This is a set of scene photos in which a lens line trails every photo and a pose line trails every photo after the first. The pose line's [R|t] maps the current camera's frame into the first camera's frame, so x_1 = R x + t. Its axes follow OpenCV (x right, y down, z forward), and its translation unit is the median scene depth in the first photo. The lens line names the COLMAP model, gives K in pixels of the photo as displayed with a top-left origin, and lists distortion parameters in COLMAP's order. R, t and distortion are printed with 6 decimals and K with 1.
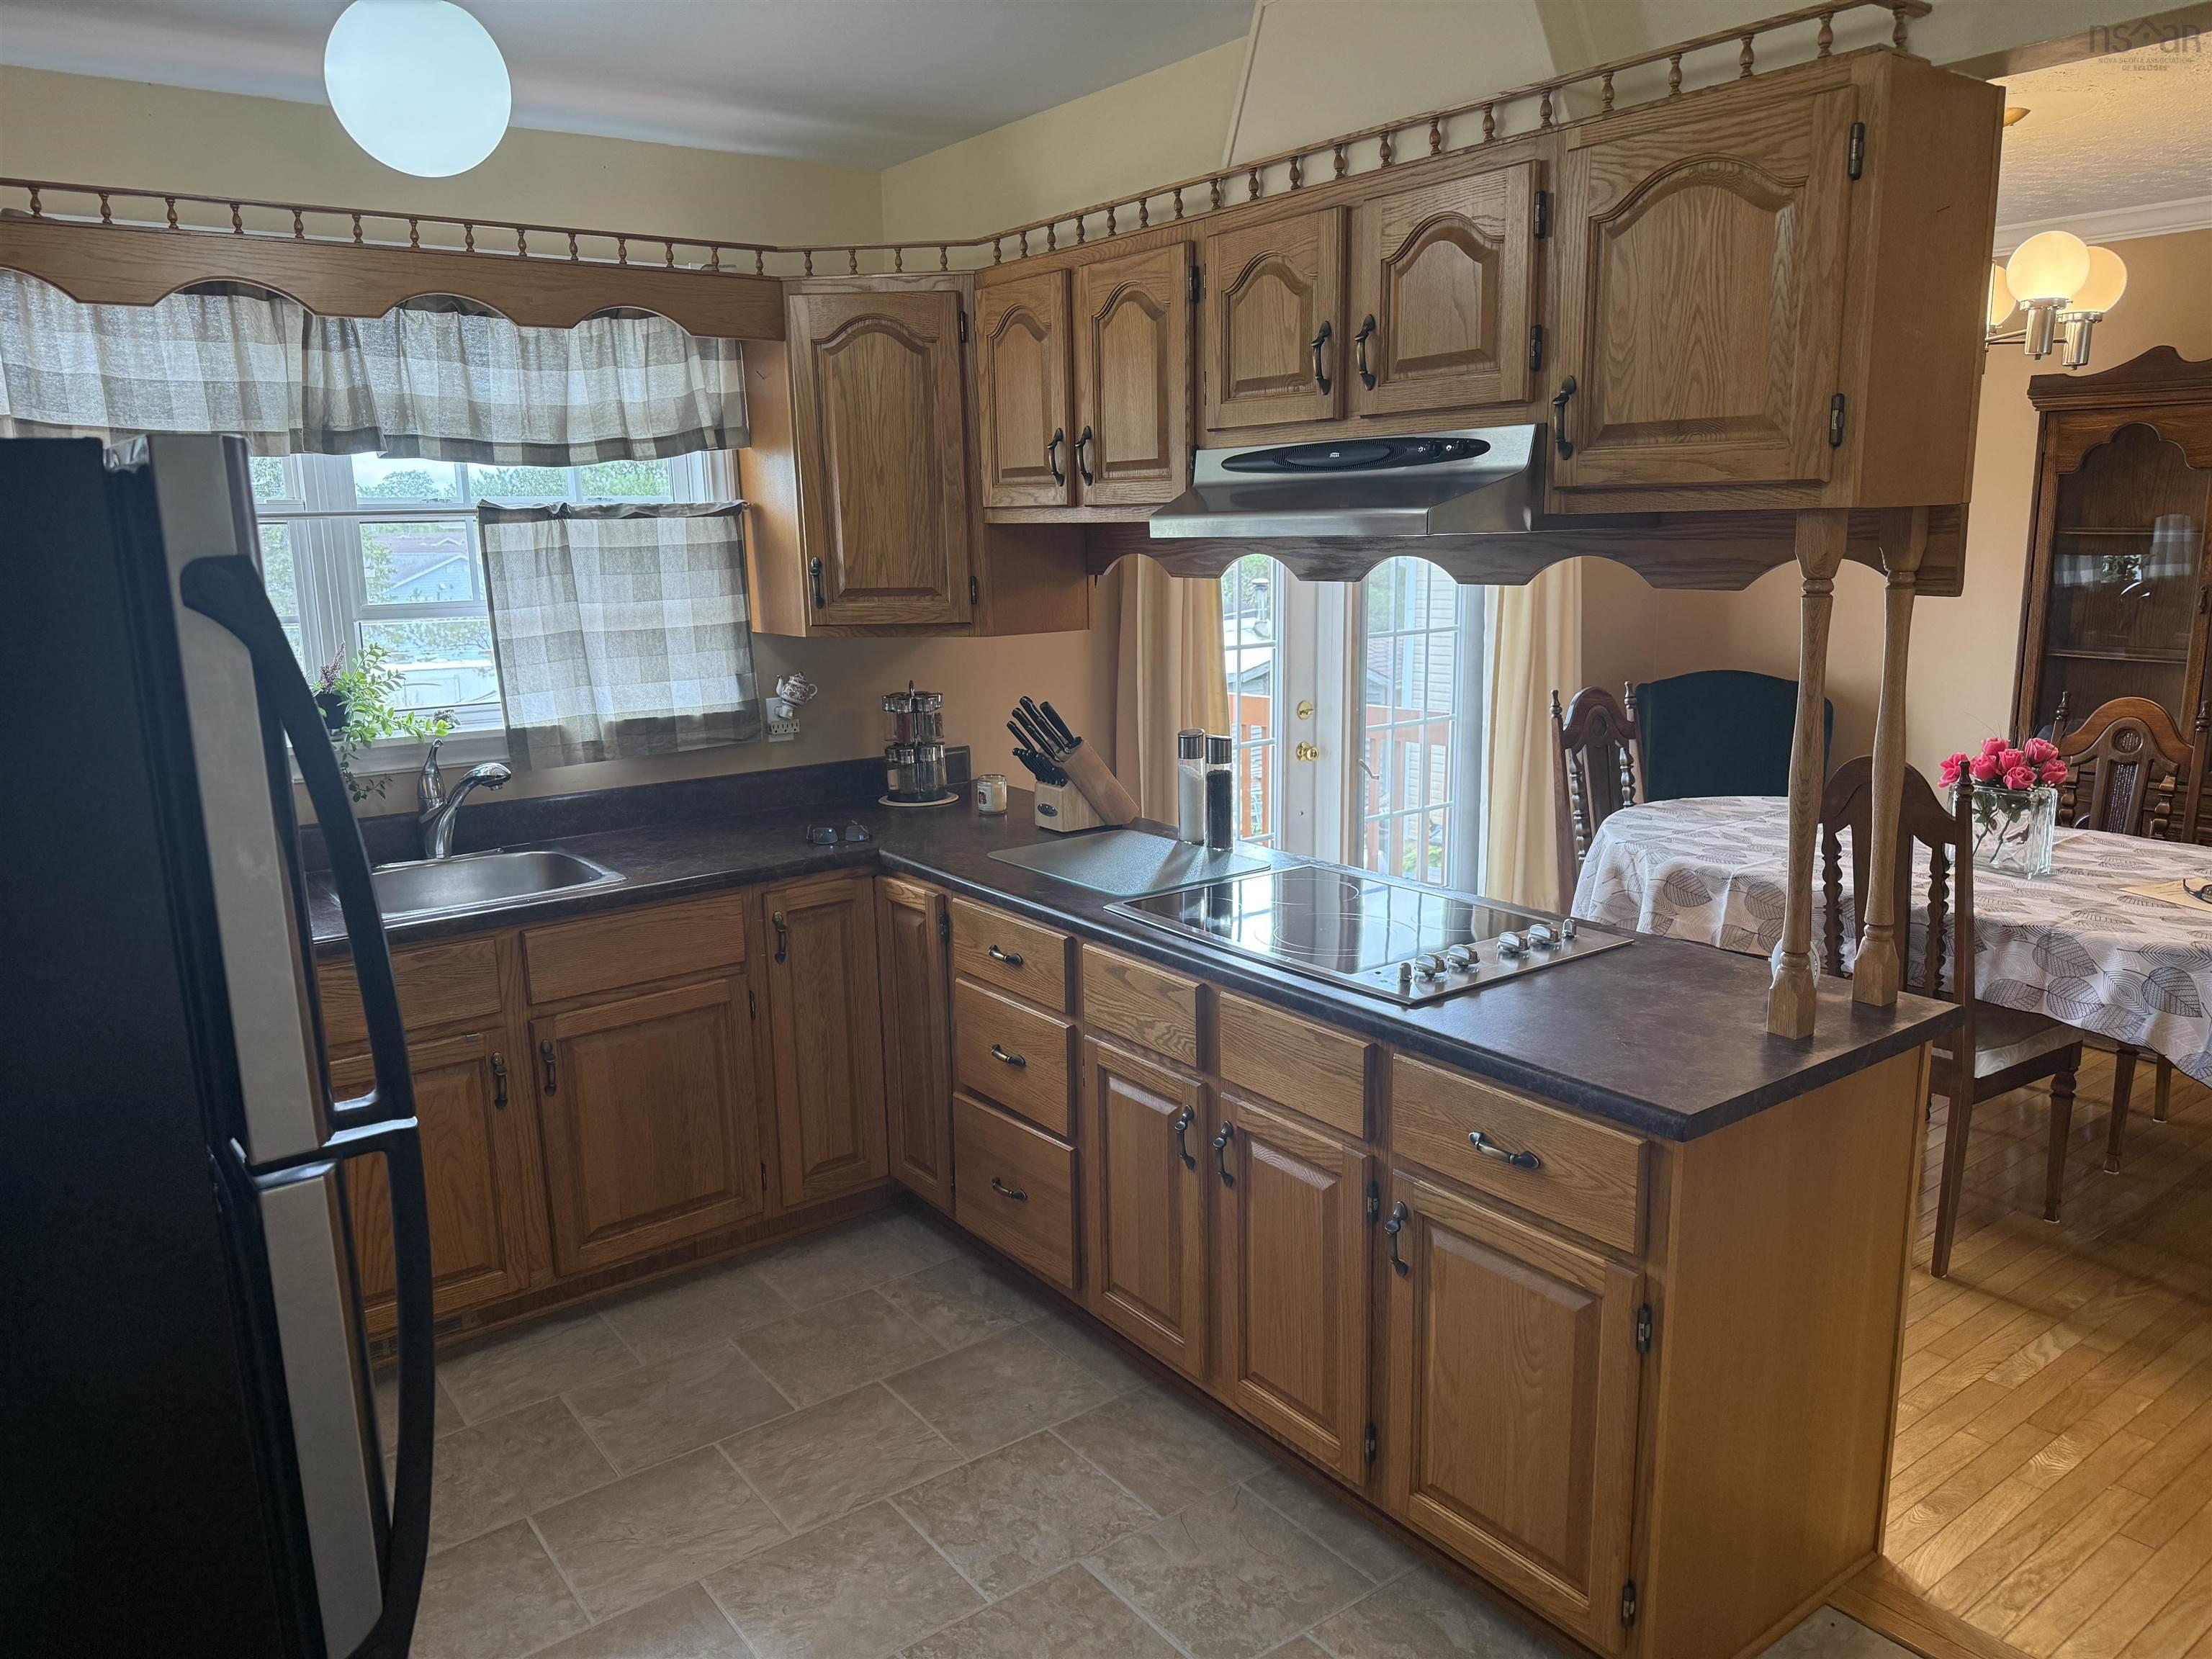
lens RADIAL K [[1562.7, 0, 1096.1], [0, 1562.7, 815.3], [0, 0, 1]] dist [0.033022, -0.043465]
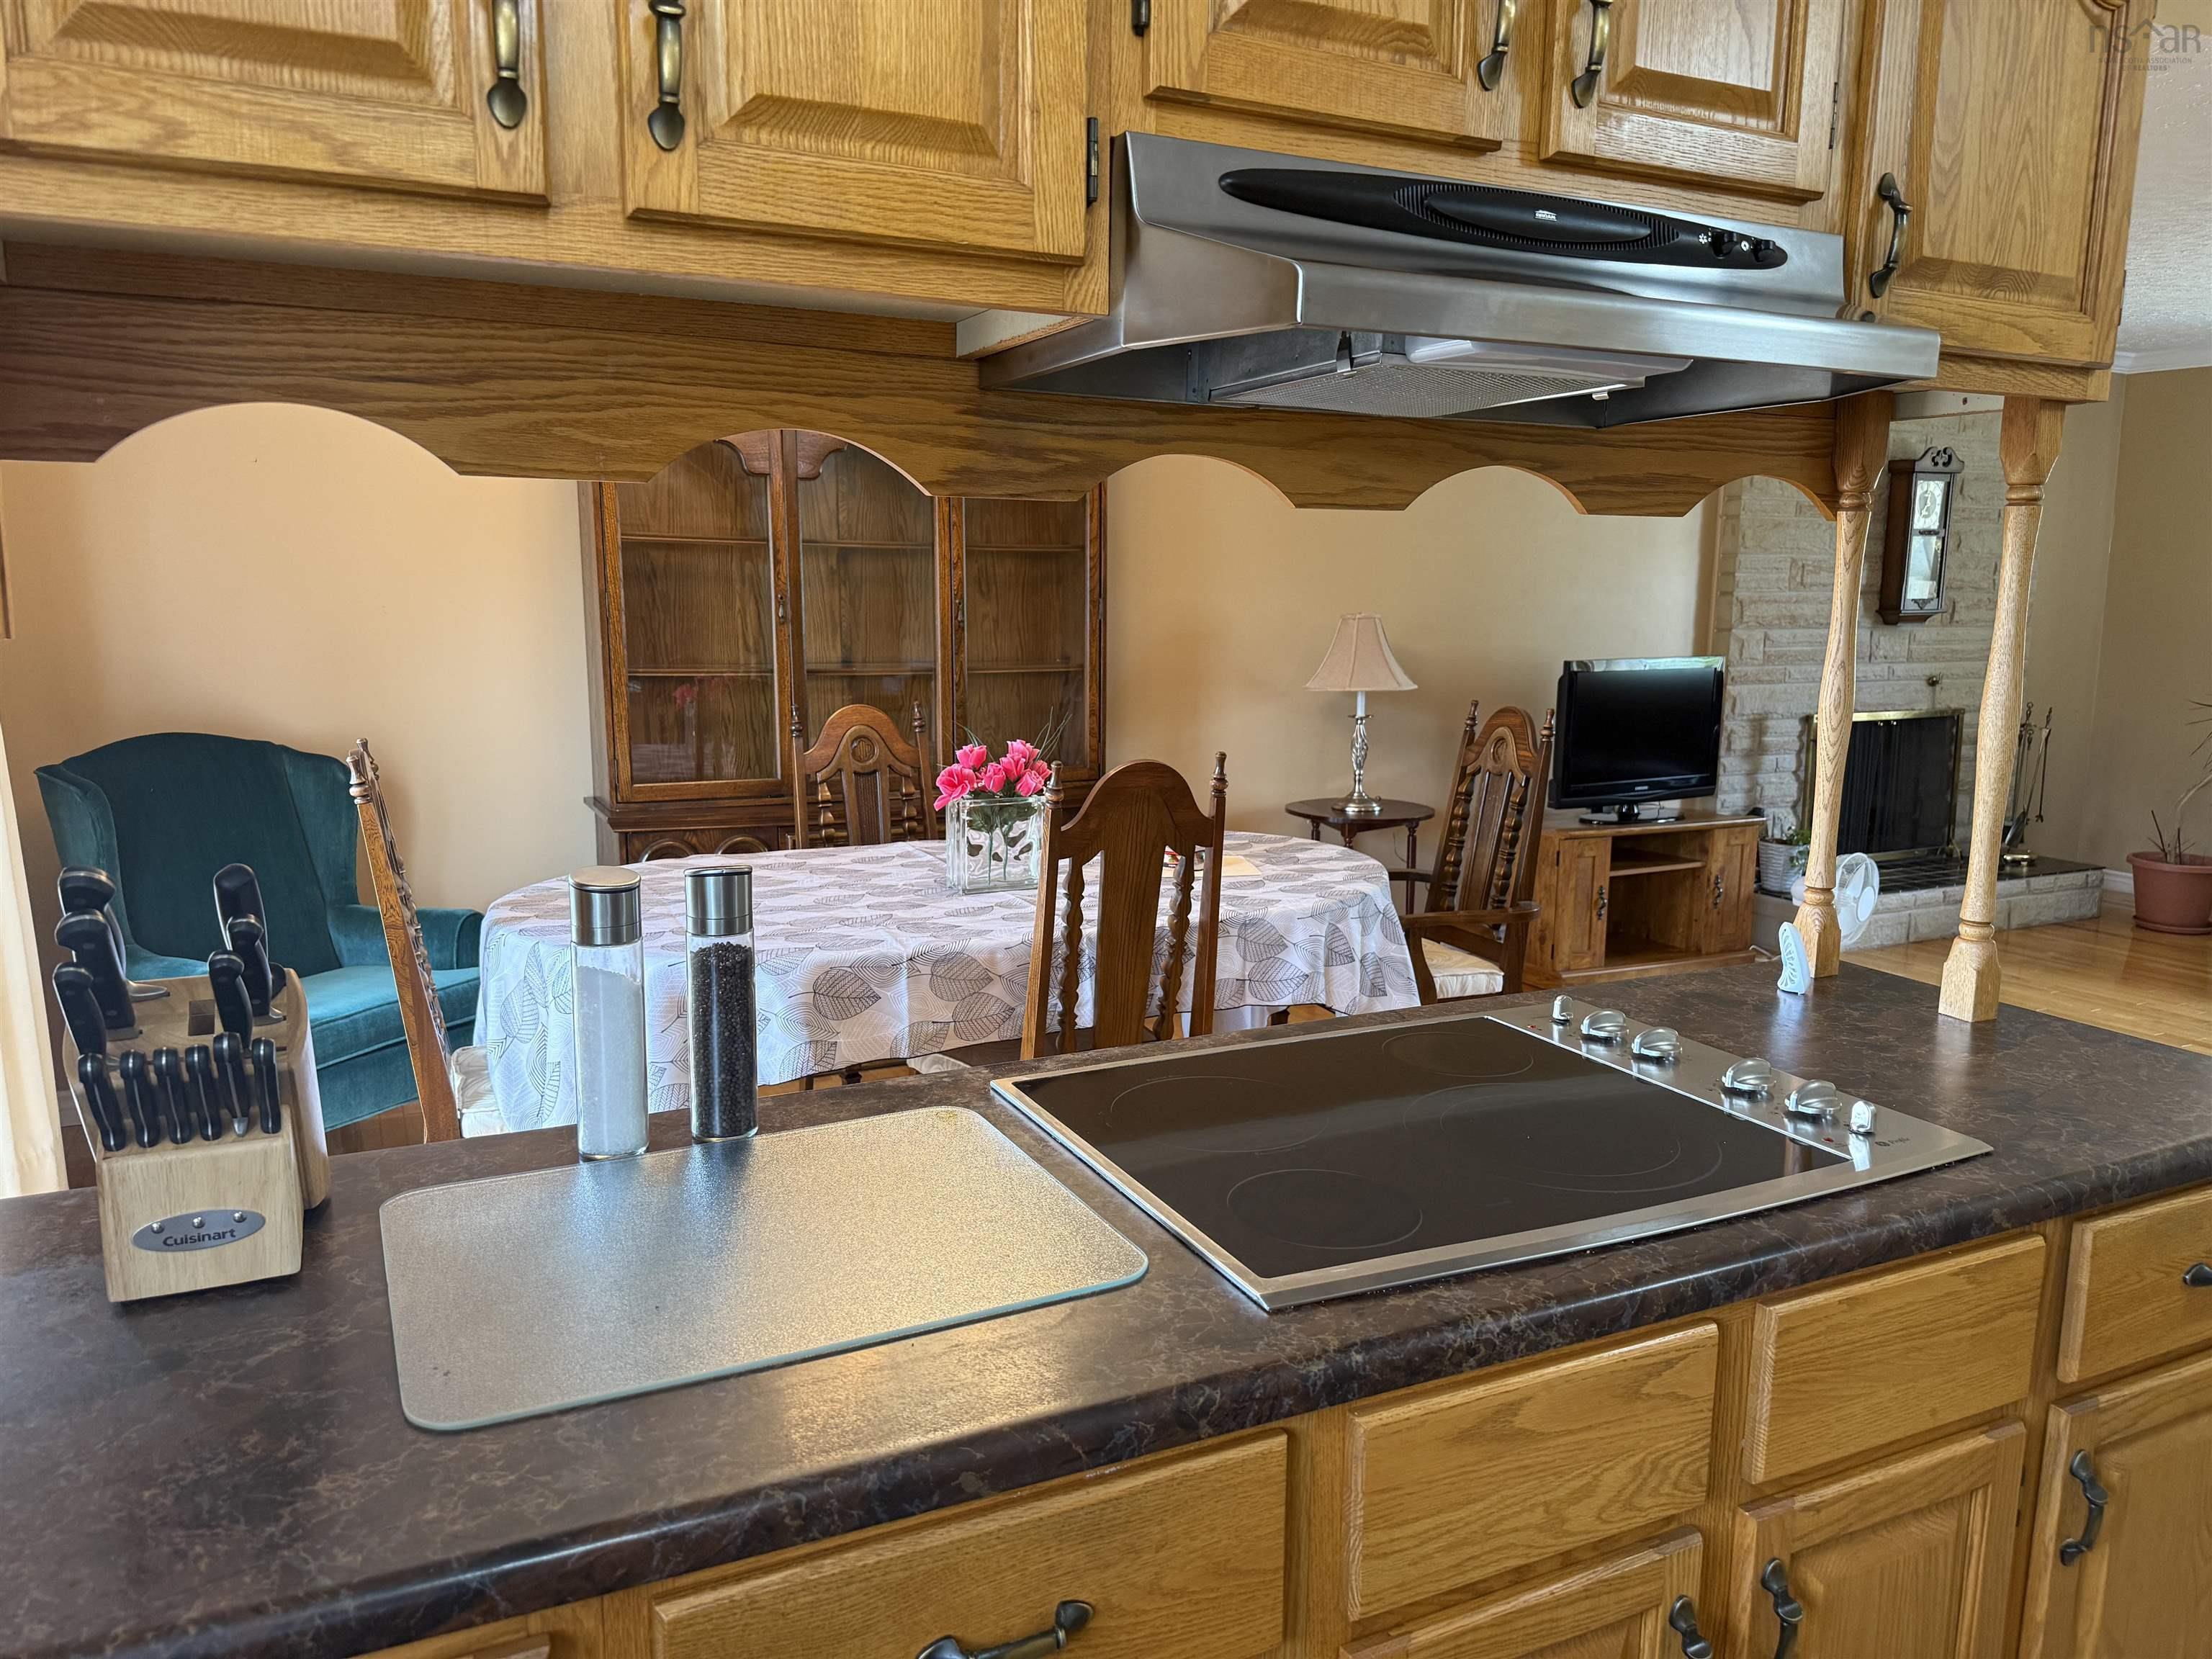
lens RADIAL K [[1562.7, 0, 1112.9], [0, 1562.7, 811.9], [0, 0, 1]] dist [0.033022, -0.043465]
pose [[0.181704, -0.124986, 0.975378, -0.459207], [0.172798, 0.980514, 0.093454, -0.129767], [-0.968052, 0.151563, 0.199760, 1.229867]]
